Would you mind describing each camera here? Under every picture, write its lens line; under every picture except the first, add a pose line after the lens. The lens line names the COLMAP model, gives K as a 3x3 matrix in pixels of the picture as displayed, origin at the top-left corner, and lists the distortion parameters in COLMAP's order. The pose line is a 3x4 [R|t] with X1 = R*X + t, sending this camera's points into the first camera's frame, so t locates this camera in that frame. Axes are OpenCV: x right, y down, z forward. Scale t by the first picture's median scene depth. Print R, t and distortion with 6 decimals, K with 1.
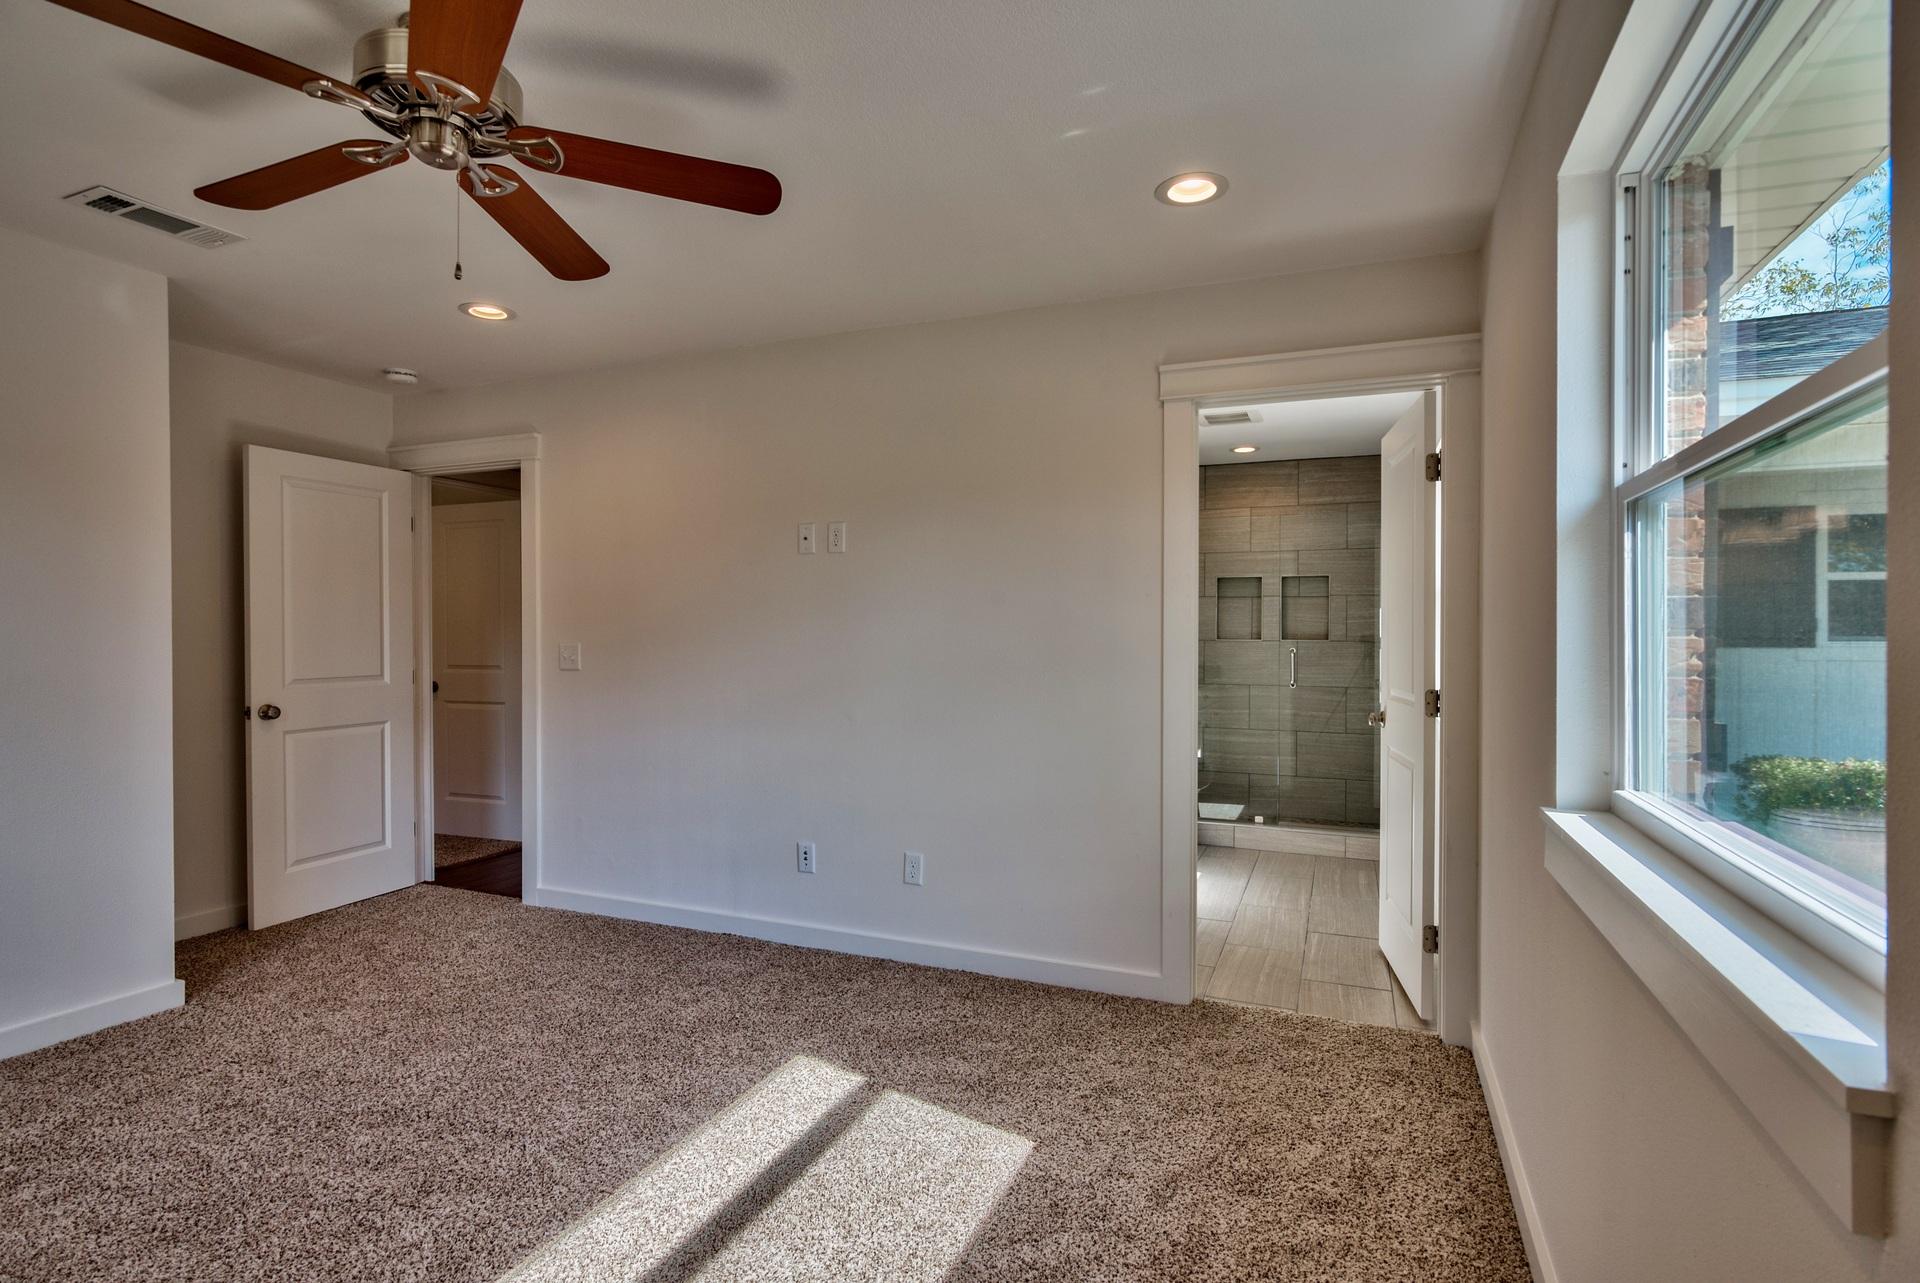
lens RADIAL K [[942.3, 0, 960.0], [0, 942.3, 641.5], [0, 0, 1]] dist [0.001970, 0.000107]
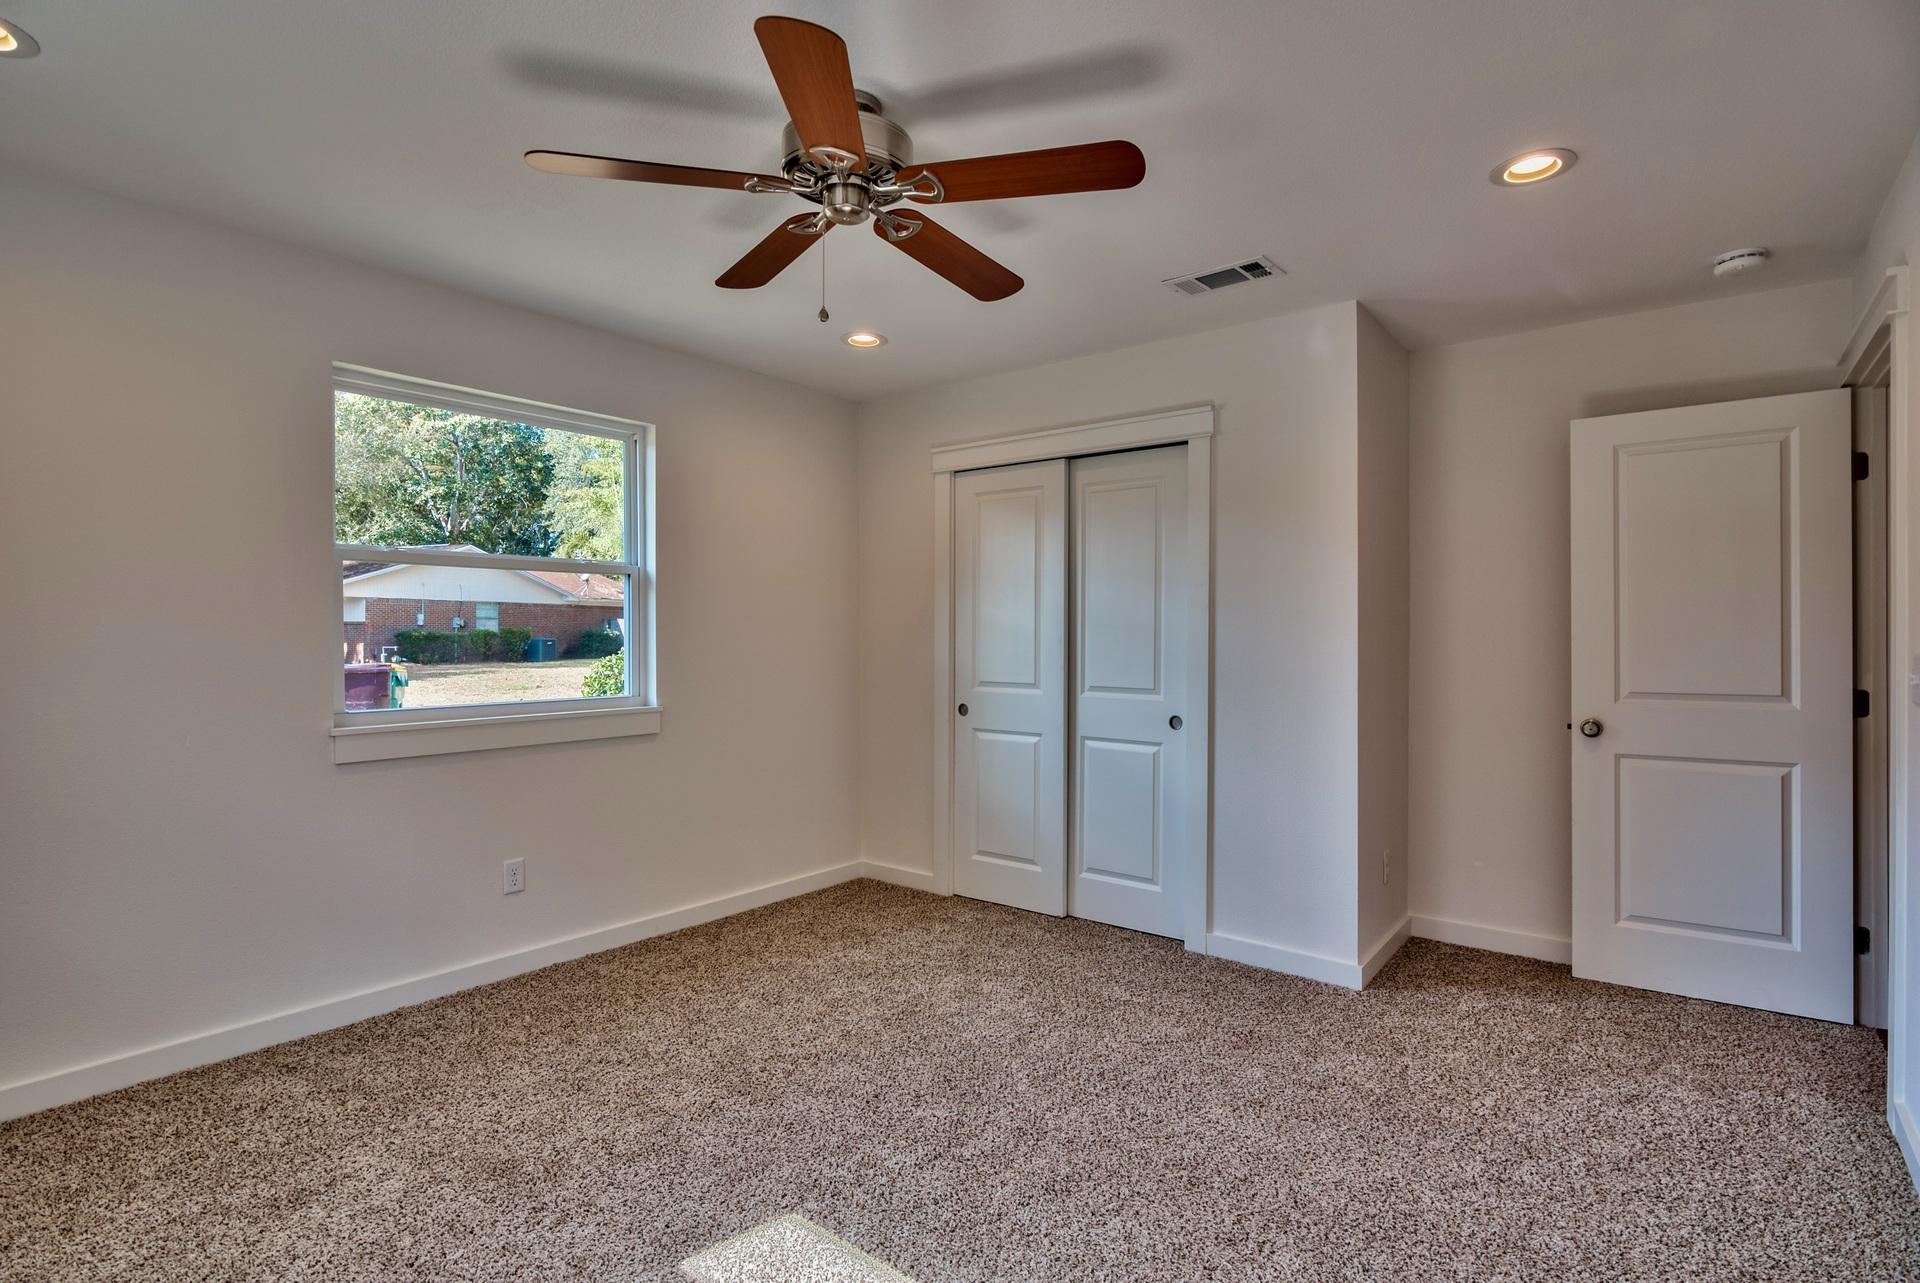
lens RADIAL K [[942.3, 0, 960.0], [0, 942.3, 641.5], [0, 0, 1]] dist [0.001970, 0.000107]
pose [[-0.269037, 0.003399, -0.963124, 0.244317], [-0.009190, 0.999939, 0.006097, -0.003717], [0.963086, 0.010492, -0.268989, 0.680979]]
